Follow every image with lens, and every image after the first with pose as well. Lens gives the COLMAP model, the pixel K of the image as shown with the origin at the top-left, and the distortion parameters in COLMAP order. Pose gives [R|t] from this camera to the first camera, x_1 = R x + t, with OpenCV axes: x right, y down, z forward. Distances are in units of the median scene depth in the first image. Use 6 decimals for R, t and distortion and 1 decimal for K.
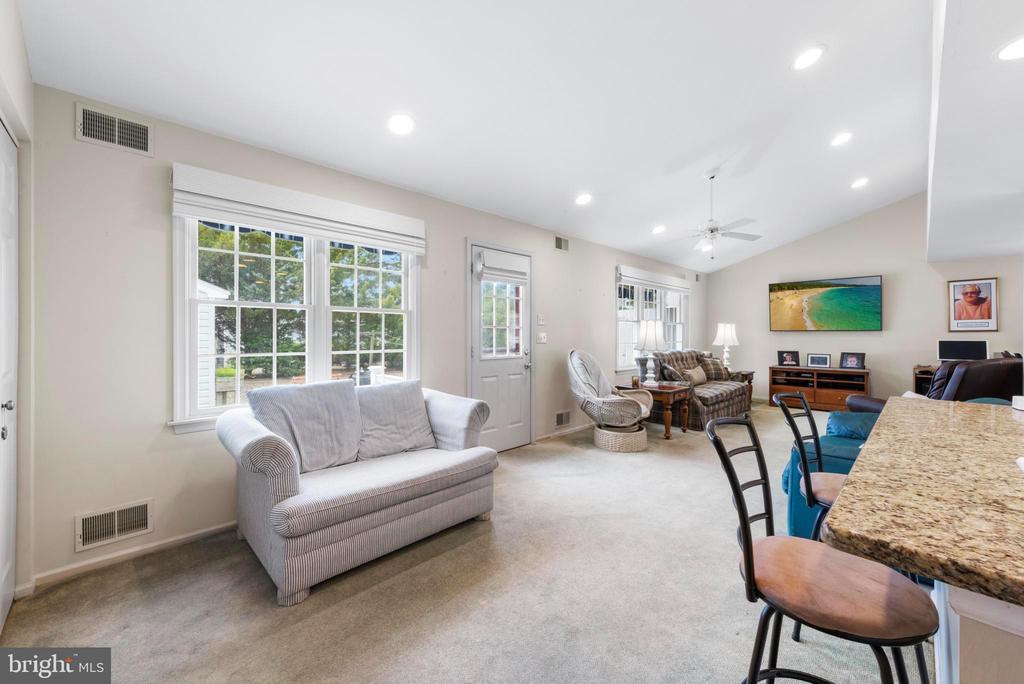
lens RADIAL K [[400.6, 0, 517.9], [0, 400.6, 335.6], [0, 0, 1]] dist [0.007558, -0.000314]
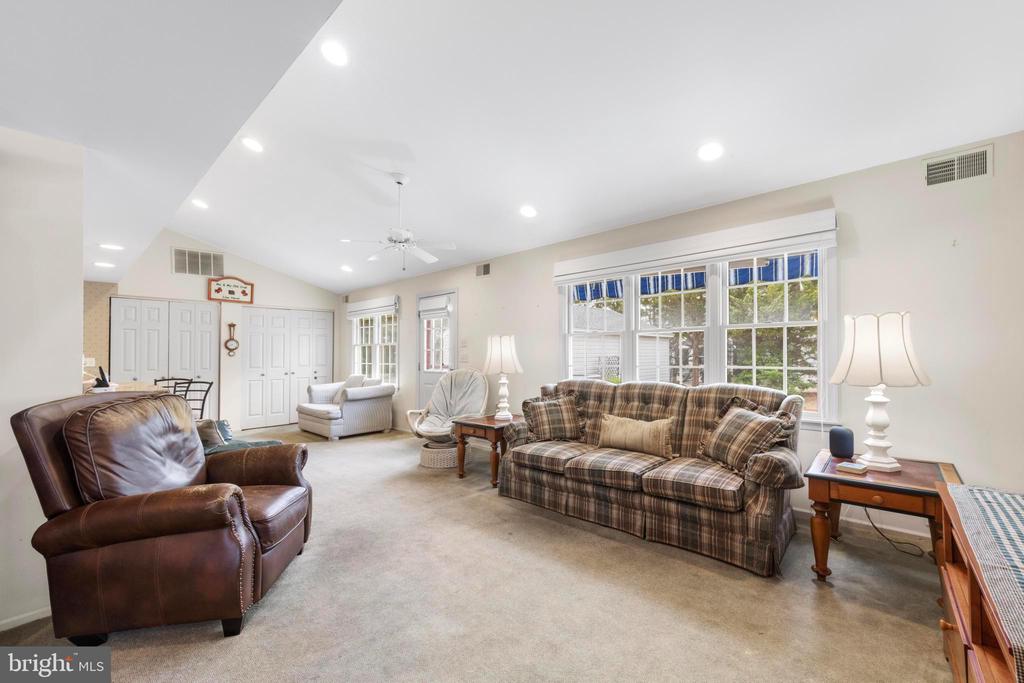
lens RADIAL K [[400.6, 0, 523.3], [0, 400.6, 355.0], [0, 0, 1]] dist [0.007558, -0.000314]
pose [[0.070523, -0.001665, -0.997509, 1.302947], [0.006214, 0.999980, -0.001230, 0.000220], [0.997491, -0.006112, 0.070532, 1.132053]]
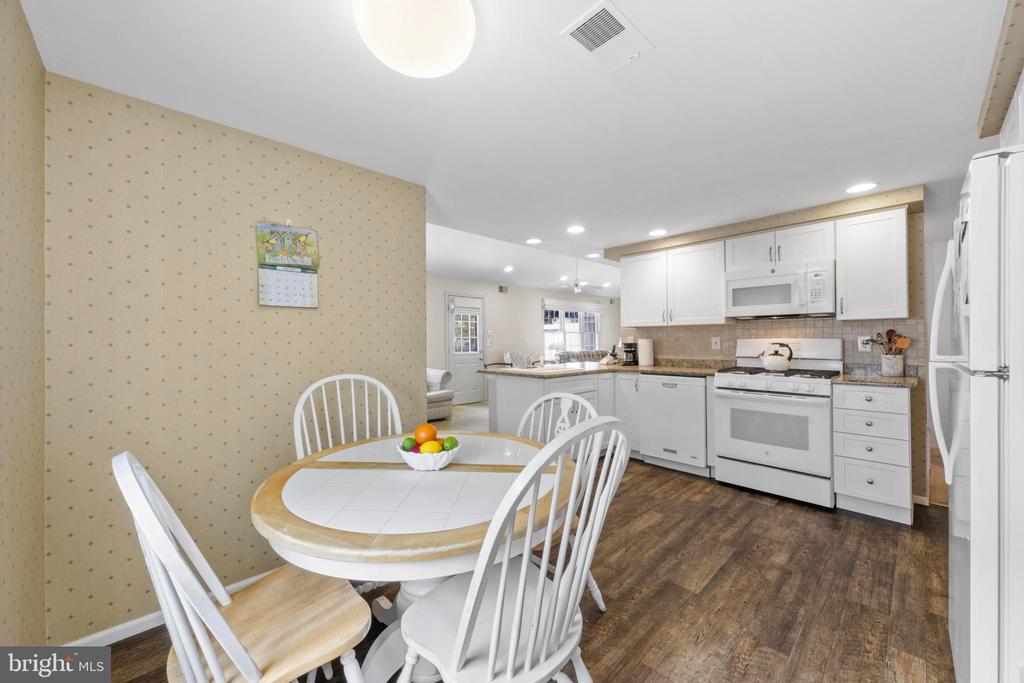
lens RADIAL K [[384.2, 0, 516.1], [0, 384.2, 337.8], [0, 0, 1]] dist [0.000878, -0.000073]
pose [[0.999691, -0.011332, -0.022106, 0.221957], [0.011076, 0.999870, -0.011684, 0.004204], [0.022236, 0.011436, 0.999687, -0.750512]]
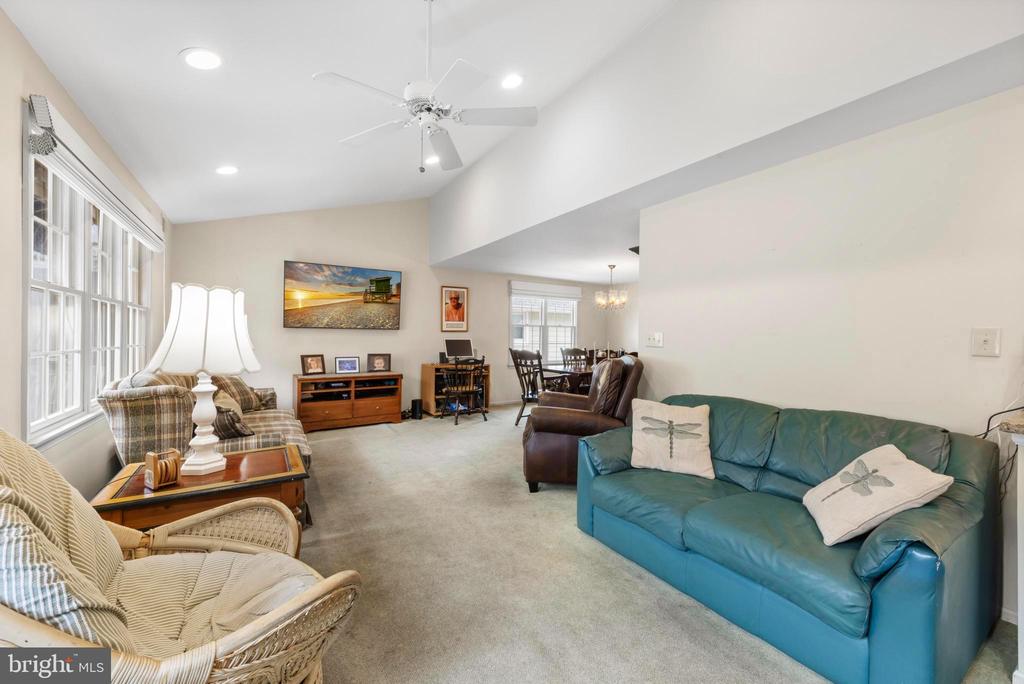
lens RADIAL K [[400.6, 0, 508.9], [0, 400.6, 336.6], [0, 0, 1]] dist [0.007558, -0.000314]
pose [[0.225933, 0.000972, 0.974142, 0.042099], [-0.004230, 0.999991, -0.000017, 0.004987], [-0.974134, -0.004117, 0.225935, 0.745084]]
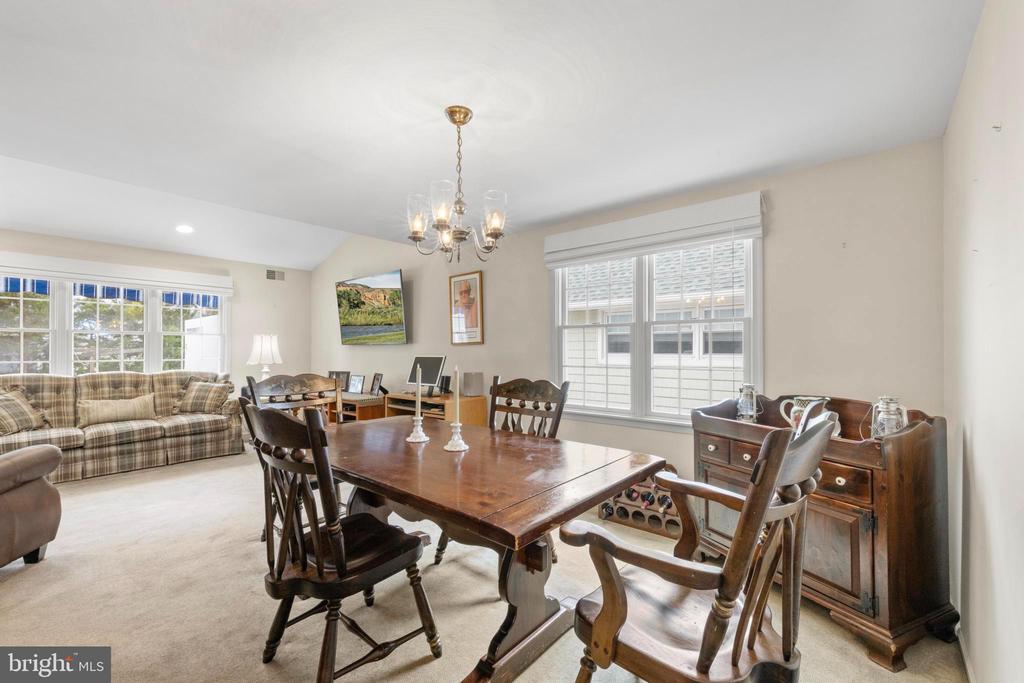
lens RADIAL K [[425.8, 0, 521.8], [0, 425.8, 355.8], [0, 0, 1]] dist [0.012571, 0.000078]
pose [[0.994477, -0.005197, 0.104828, 1.452091], [0.004423, 0.999961, 0.007620, 0.008443], [-0.104864, -0.007115, 0.994461, 0.267104]]
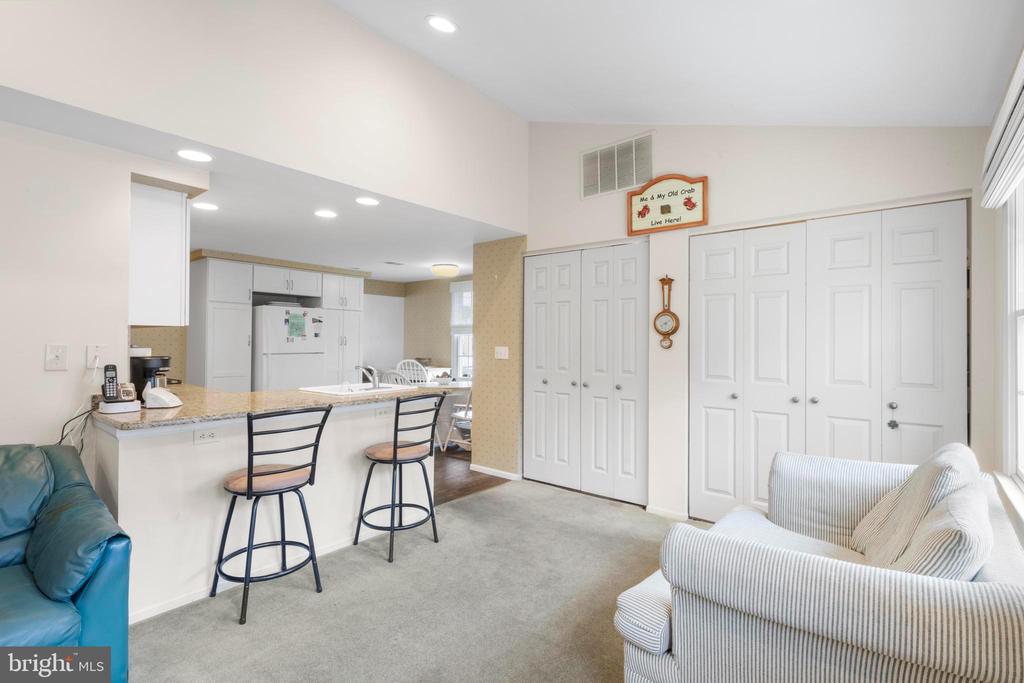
lens RADIAL K [[479.0, 0, 509.1], [0, 479.0, 333.3], [0, 0, 1]] dist [-0.002535, -0.000301]
pose [[-0.994751, -0.011951, -0.101626, 0.096957], [-0.010395, 0.999821, -0.015826, -0.014325], [0.101797, -0.014686, -0.994697, 0.939844]]
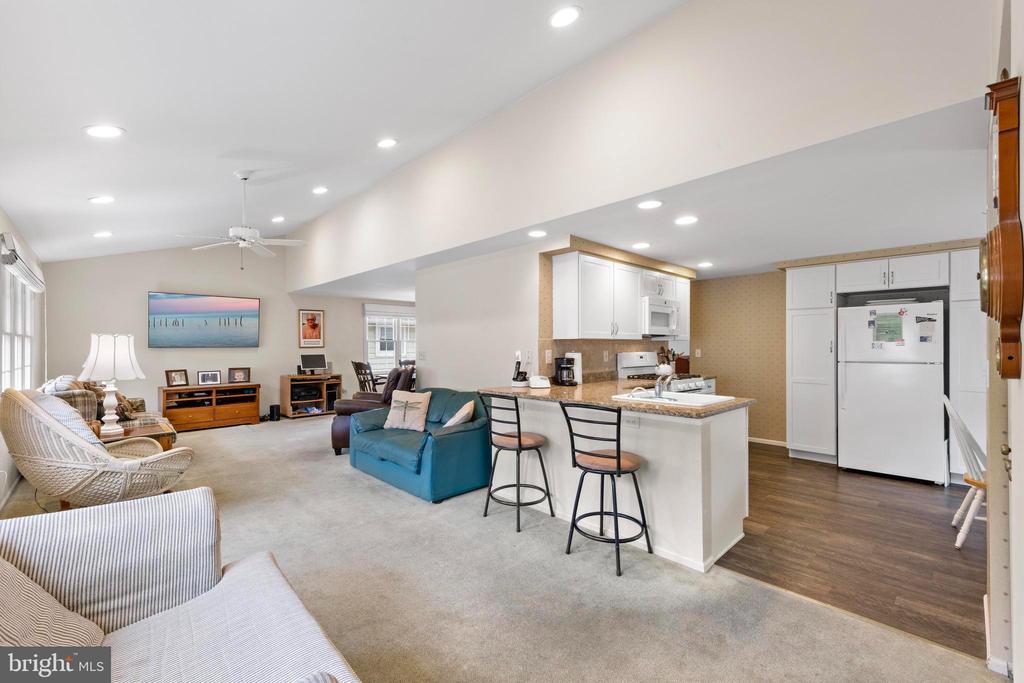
lens RADIAL K [[432.1, 0, 509.2], [0, 432.1, 345.6], [0, 0, 1]] dist [0.002139, -0.000359]
pose [[0.026476, -0.003178, 0.999644, -0.430322], [0.007404, 0.999968, 0.002983, -0.020633], [-0.999622, 0.007323, 0.026498, 0.361223]]
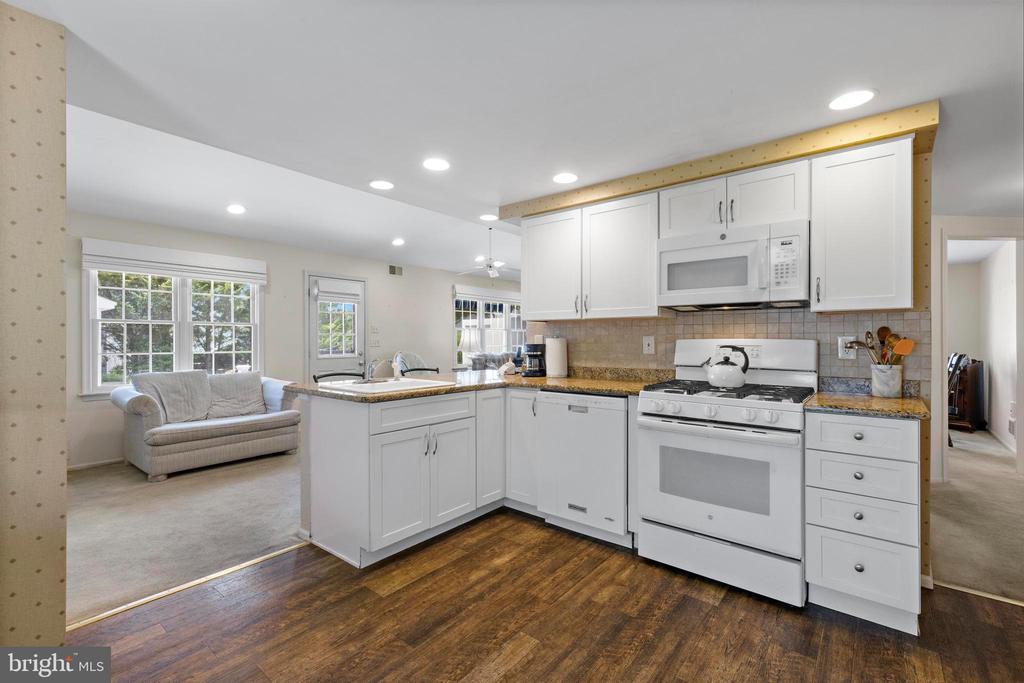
lens RADIAL K [[447.0, 0, 517.1], [0, 447.0, 339.4], [0, 0, 1]] dist [0.005156, -0.000211]
pose [[0.993825, -0.004596, 0.110865, 0.374775], [0.005079, 0.999979, -0.004078, 0.004029], [-0.110844, 0.004616, 0.993827, -0.540781]]
